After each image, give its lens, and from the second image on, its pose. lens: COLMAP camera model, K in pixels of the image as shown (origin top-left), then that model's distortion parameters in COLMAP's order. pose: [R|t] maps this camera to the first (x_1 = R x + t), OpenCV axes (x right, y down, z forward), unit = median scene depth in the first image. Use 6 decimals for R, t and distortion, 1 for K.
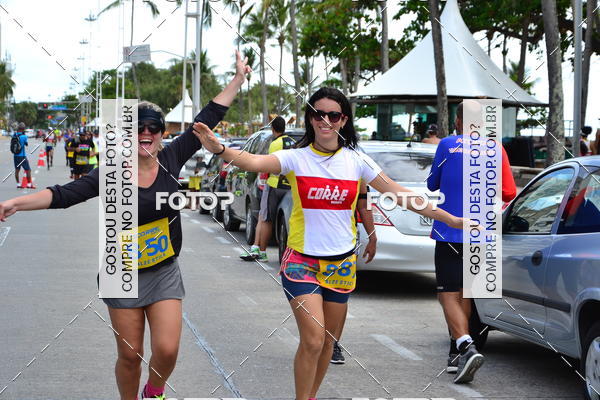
lens RADIAL K [[1696.3, 0, 321.3], [0, 1696.3, 201.0], [0, 0, 1]] dist [0.102429, -2.036286]
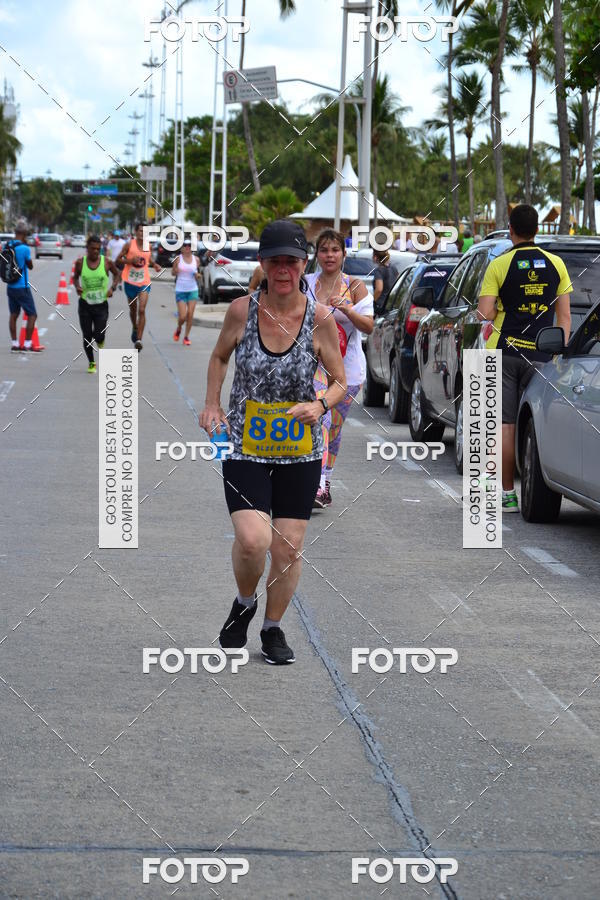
lens RADIAL K [[2930.5, 0, 345.3], [0, 2930.5, 449.8], [0, 0, 1]] dist [0.031817, 2.519700]
pose [[0.996020, 0.008029, -0.088771, -0.000741], [-0.004993, 0.999397, 0.034369, -0.007161], [0.088994, -0.033789, 0.995459, 0.114835]]
